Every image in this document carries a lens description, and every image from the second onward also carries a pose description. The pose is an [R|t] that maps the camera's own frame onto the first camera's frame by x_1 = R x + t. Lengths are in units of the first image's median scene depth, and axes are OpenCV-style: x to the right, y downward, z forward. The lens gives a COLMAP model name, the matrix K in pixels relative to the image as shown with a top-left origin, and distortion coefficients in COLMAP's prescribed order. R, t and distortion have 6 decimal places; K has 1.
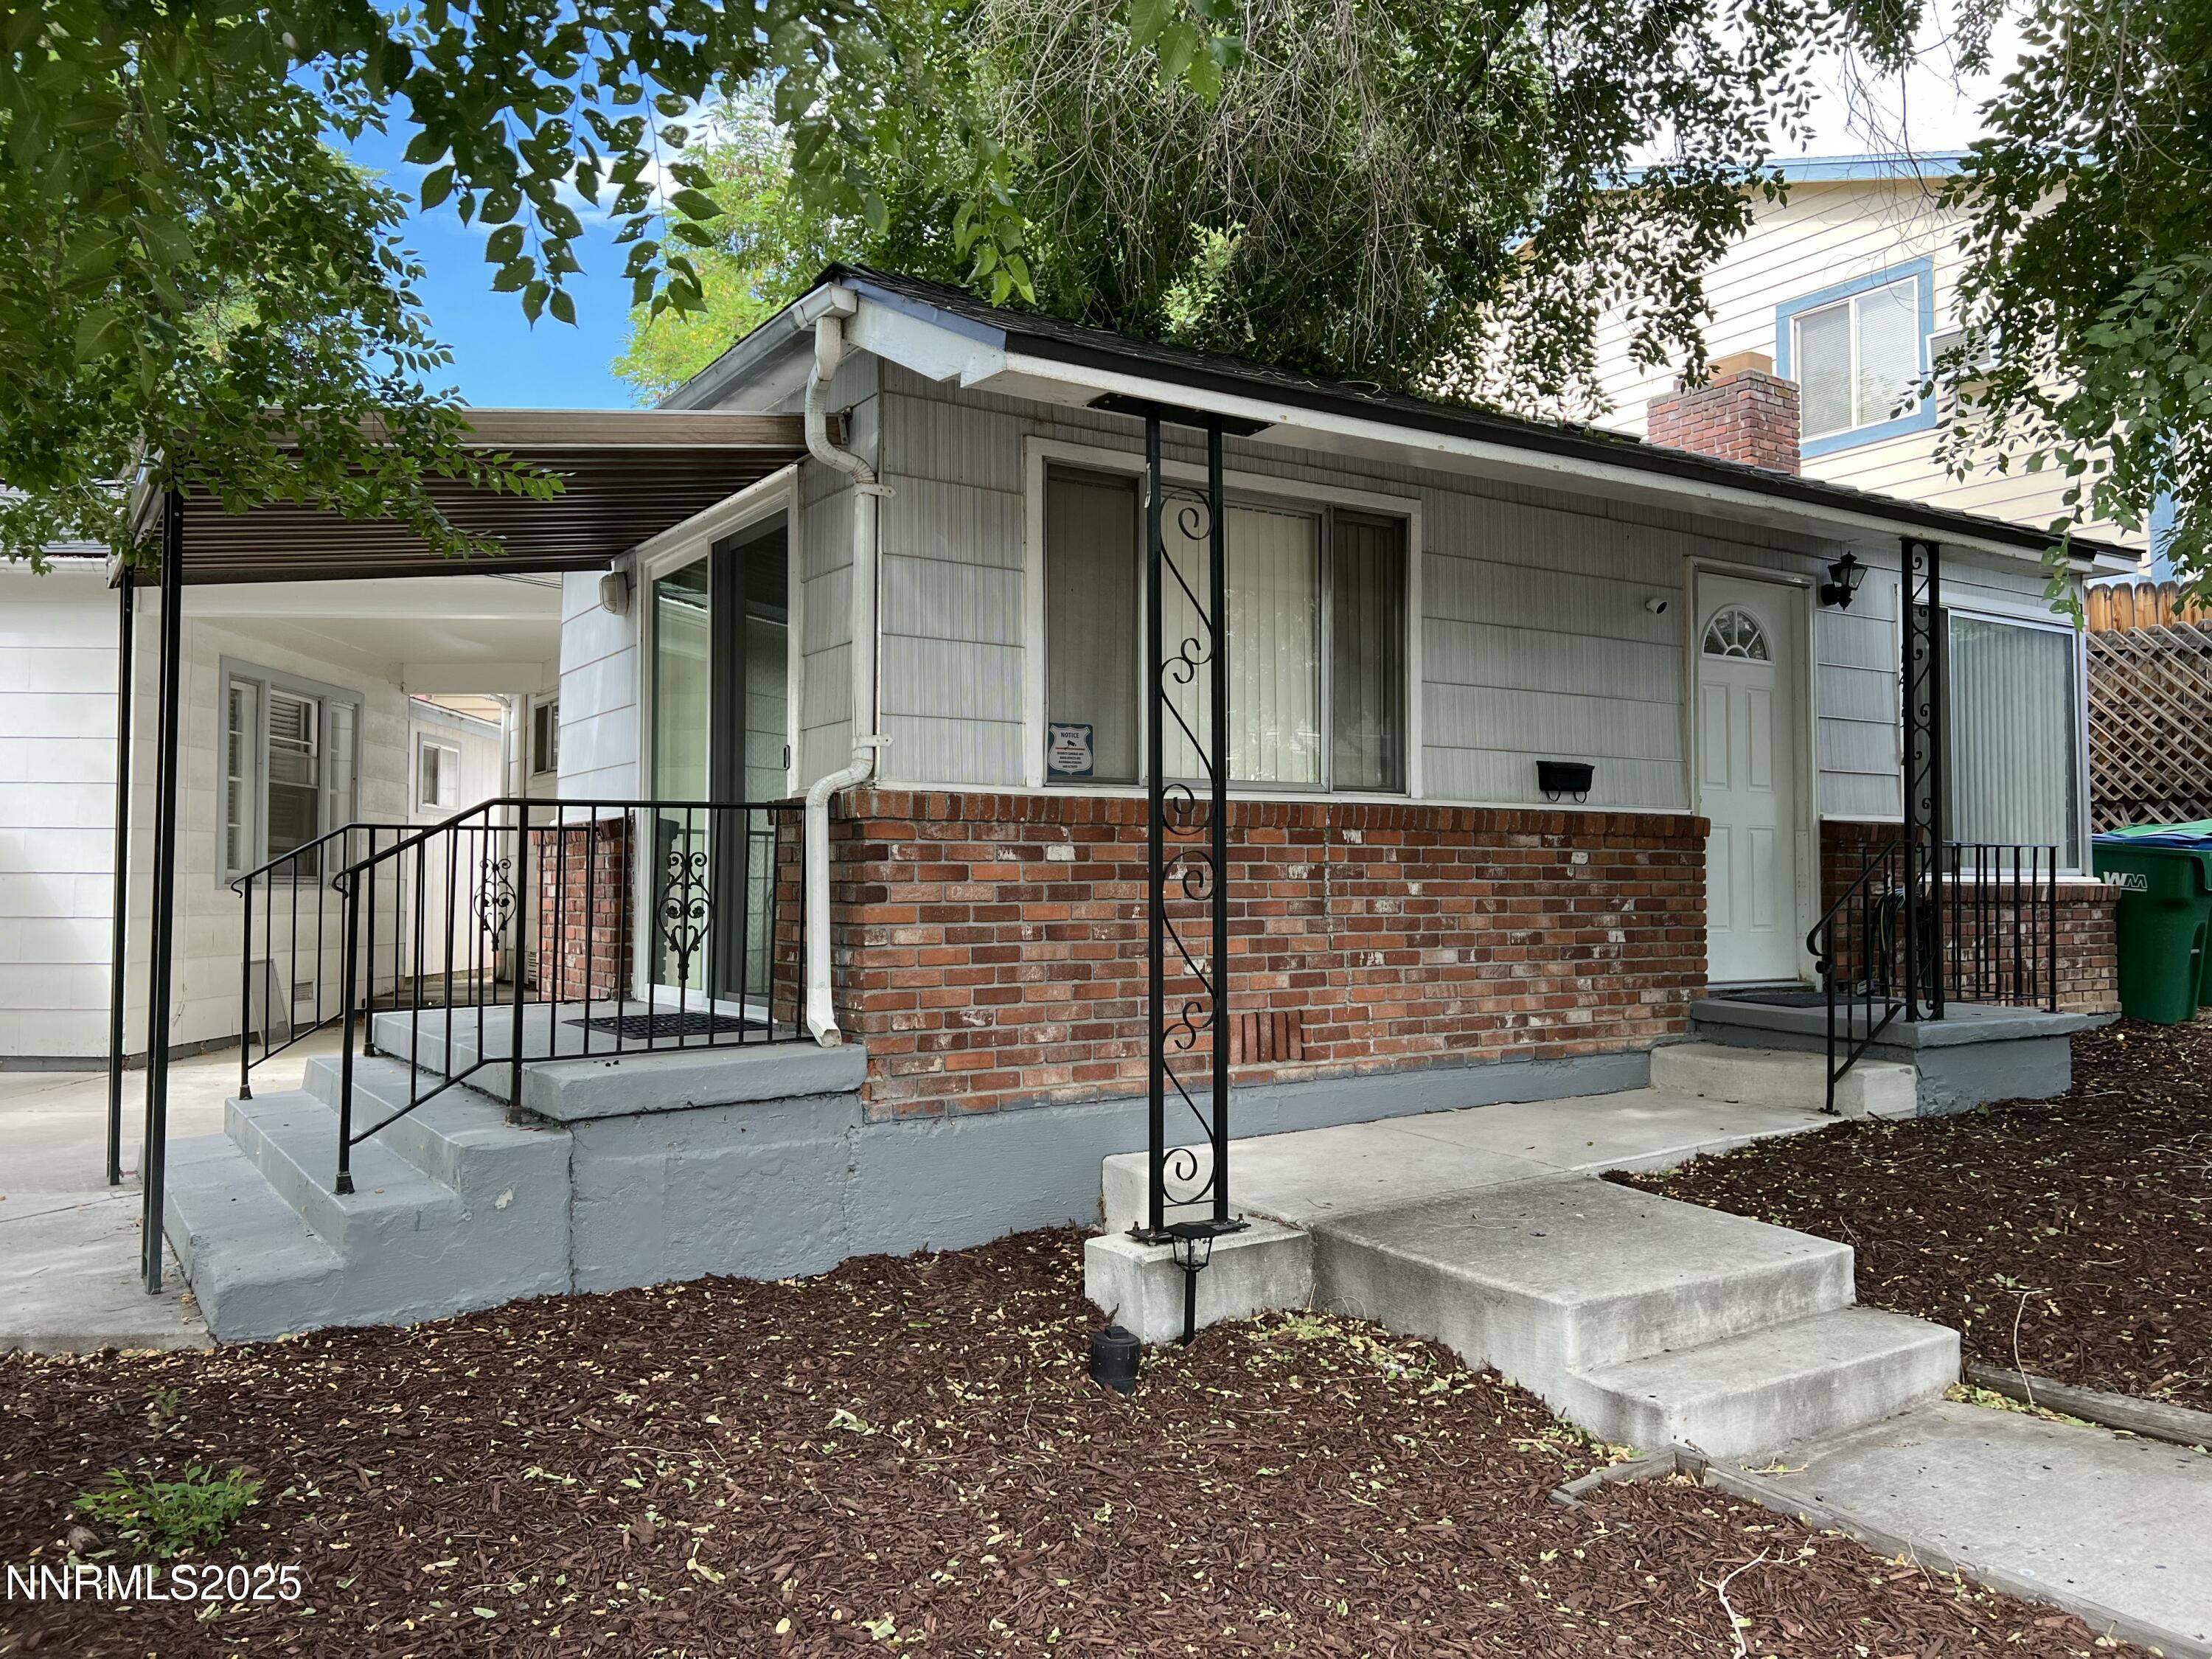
lens RADIAL K [[1669.8, 0, 1113.1], [0, 1669.8, 803.6], [0, 0, 1]] dist [0.061883, -0.062890]
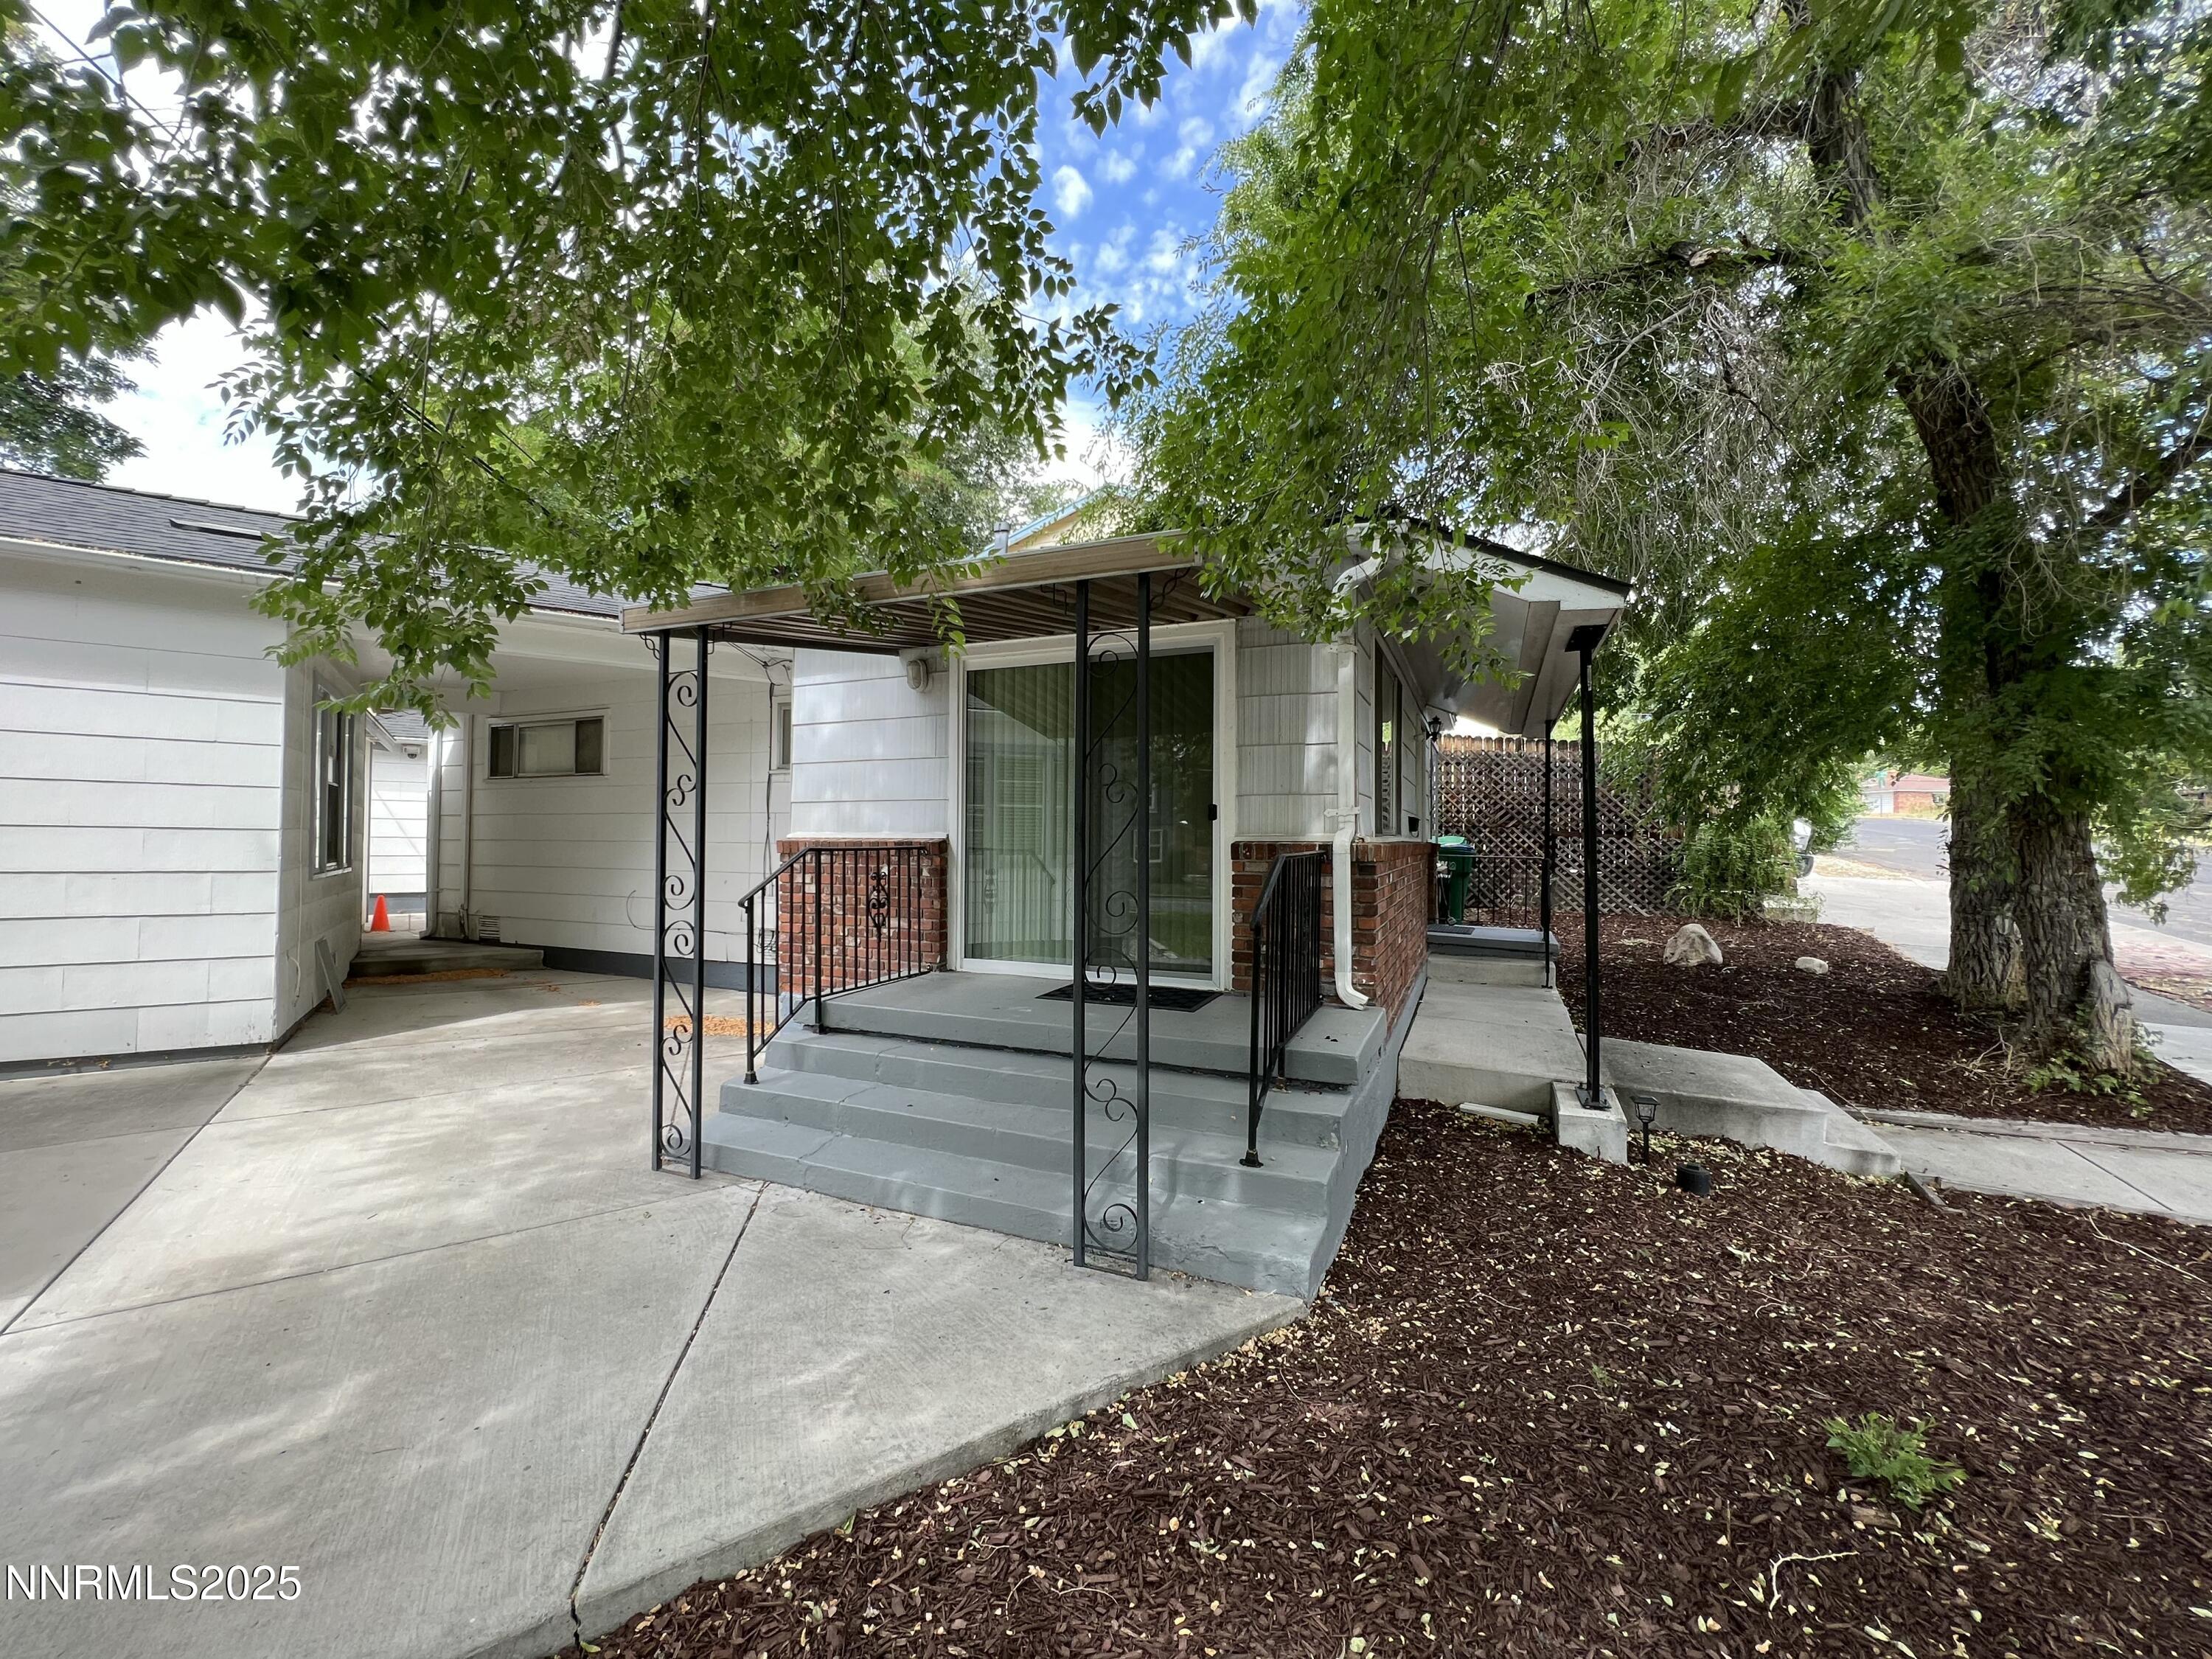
lens RADIAL K [[884.4, 0, 1104.6], [0, 884.4, 827.4], [0, 0, 1]] dist [-0.003719, 0.000211]
pose [[0.848154, 0.014341, 0.529556, -0.695921], [-0.032346, 0.999170, 0.024747, -0.032939], [-0.528761, -0.038118, 0.847914, 0.369971]]
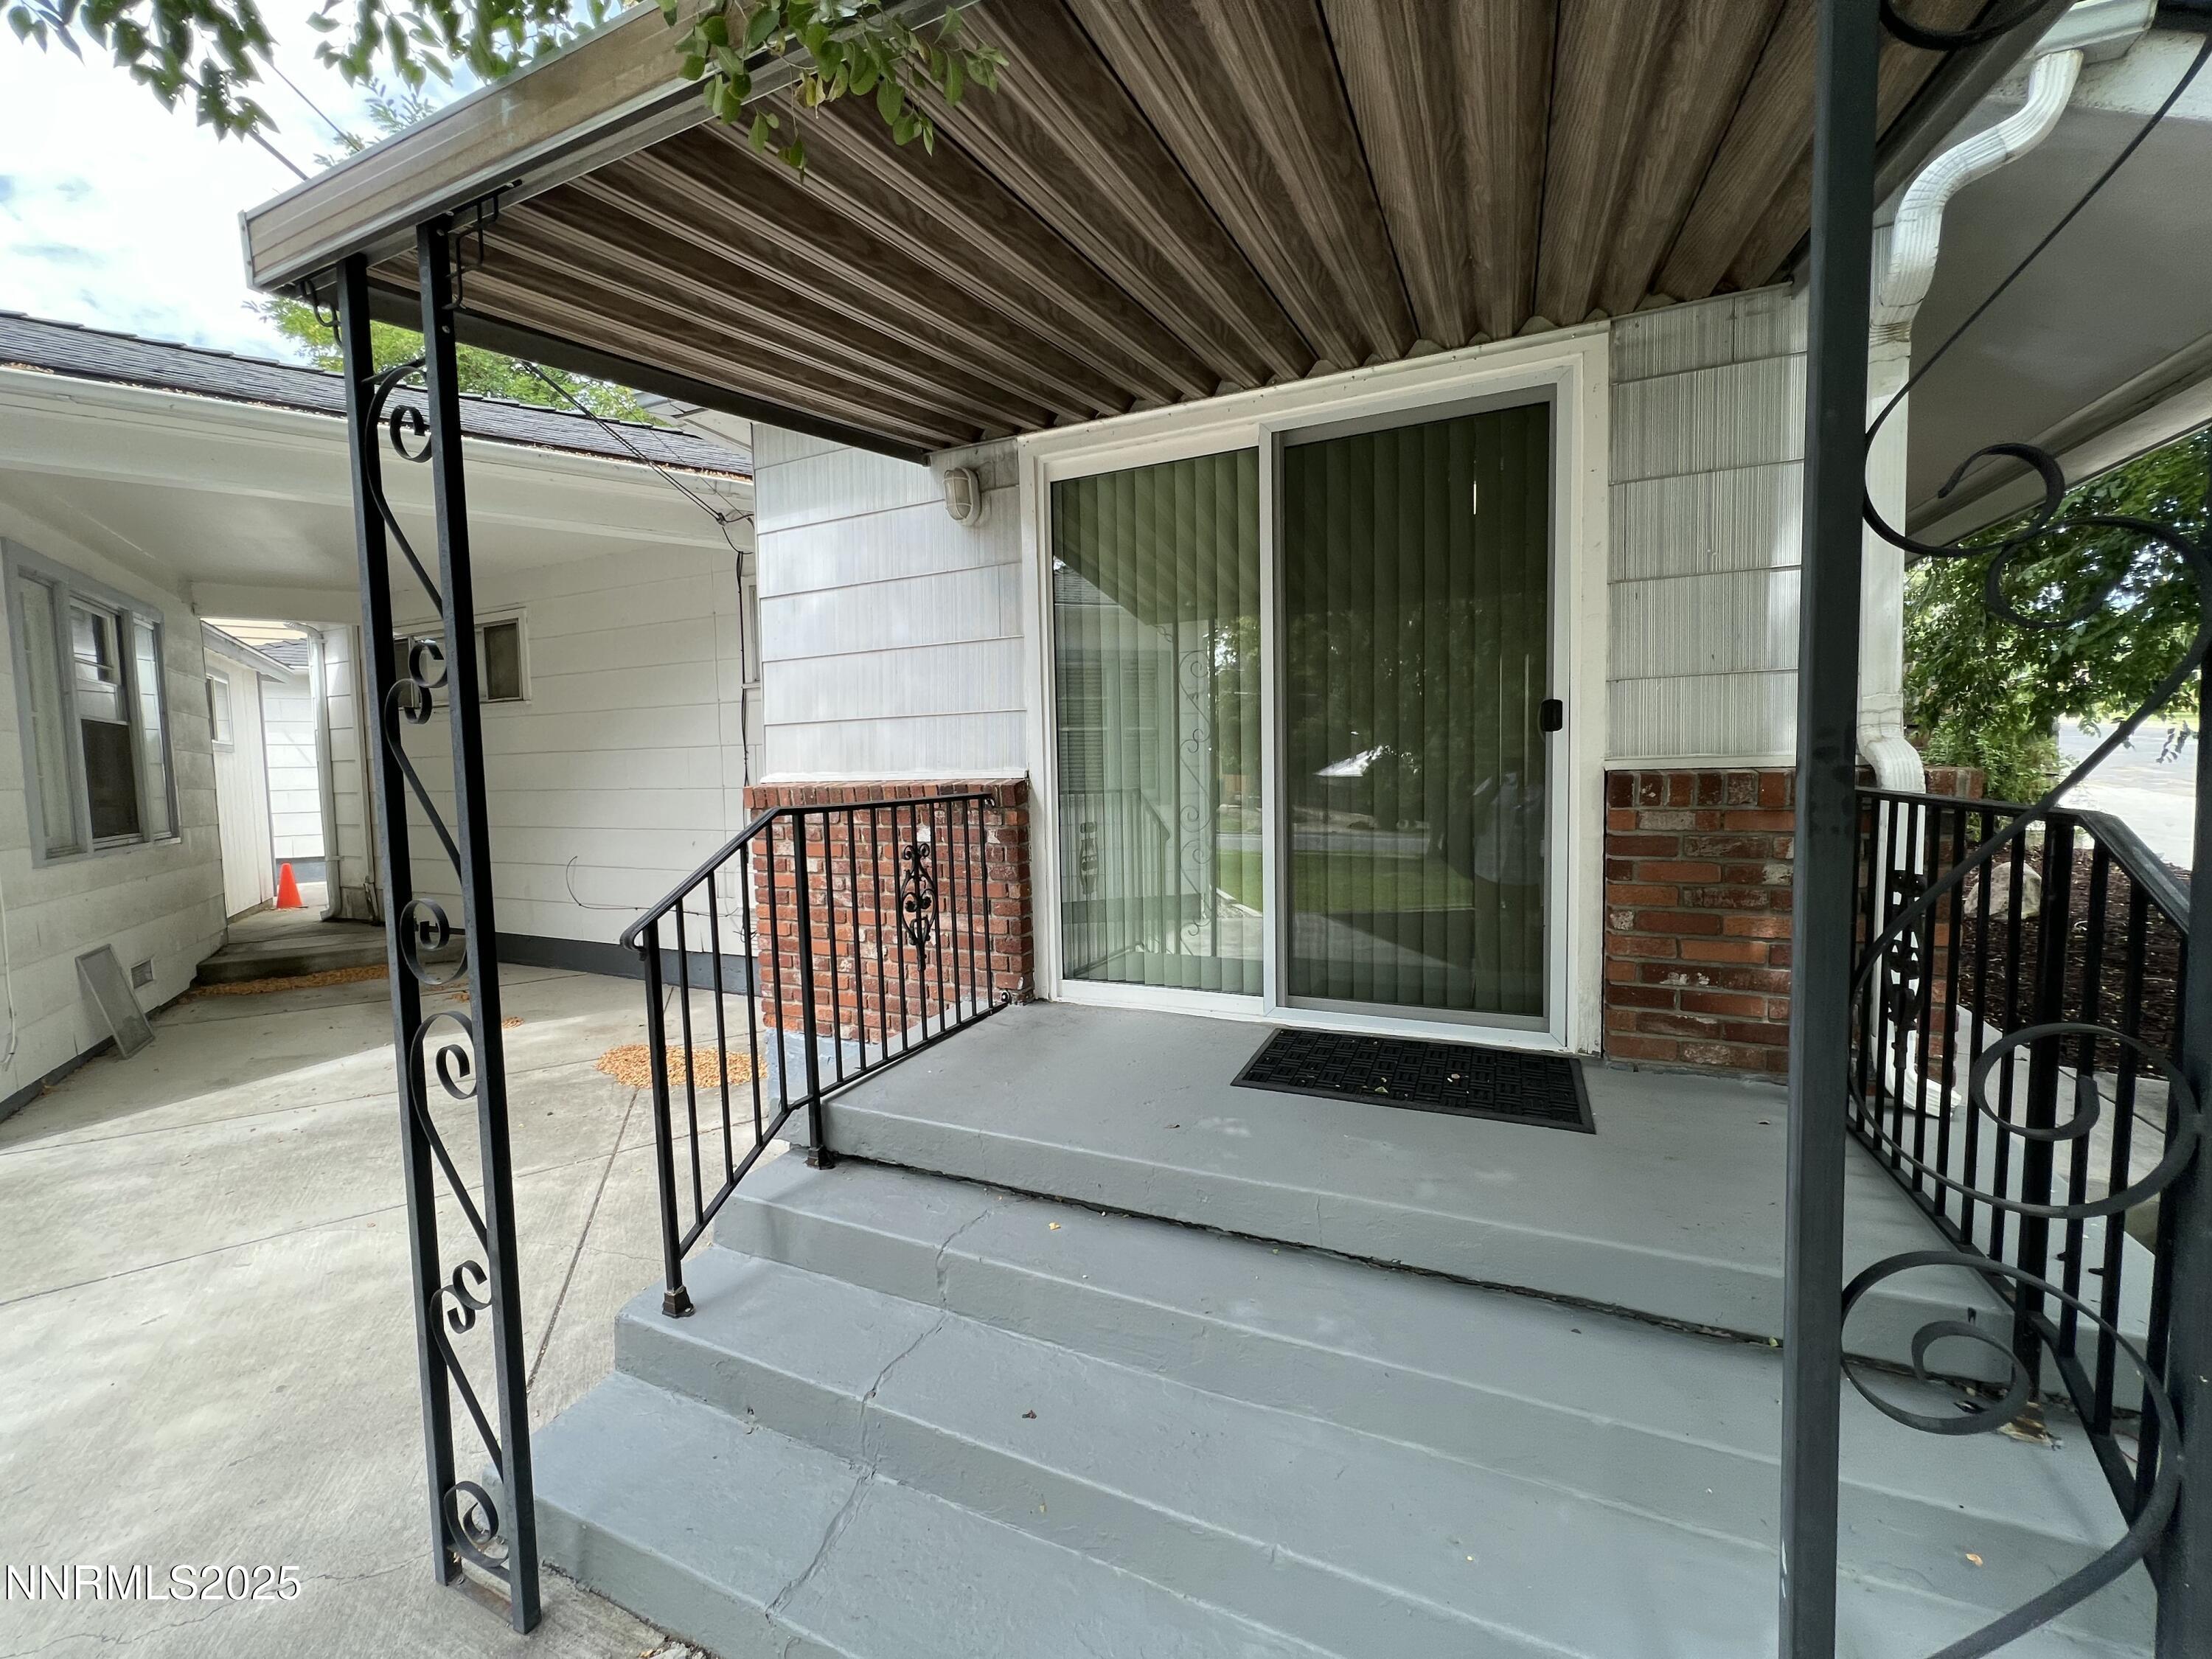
lens RADIAL K [[884.4, 0, 1104.1], [0, 884.4, 827.9], [0, 0, 1]] dist [-0.003719, 0.000211]
pose [[0.856035, -0.051373, 0.514358, -0.589258], [-0.004609, 0.994251, 0.106975, -0.021202], [-0.516897, -0.093945, 0.850877, 0.738067]]
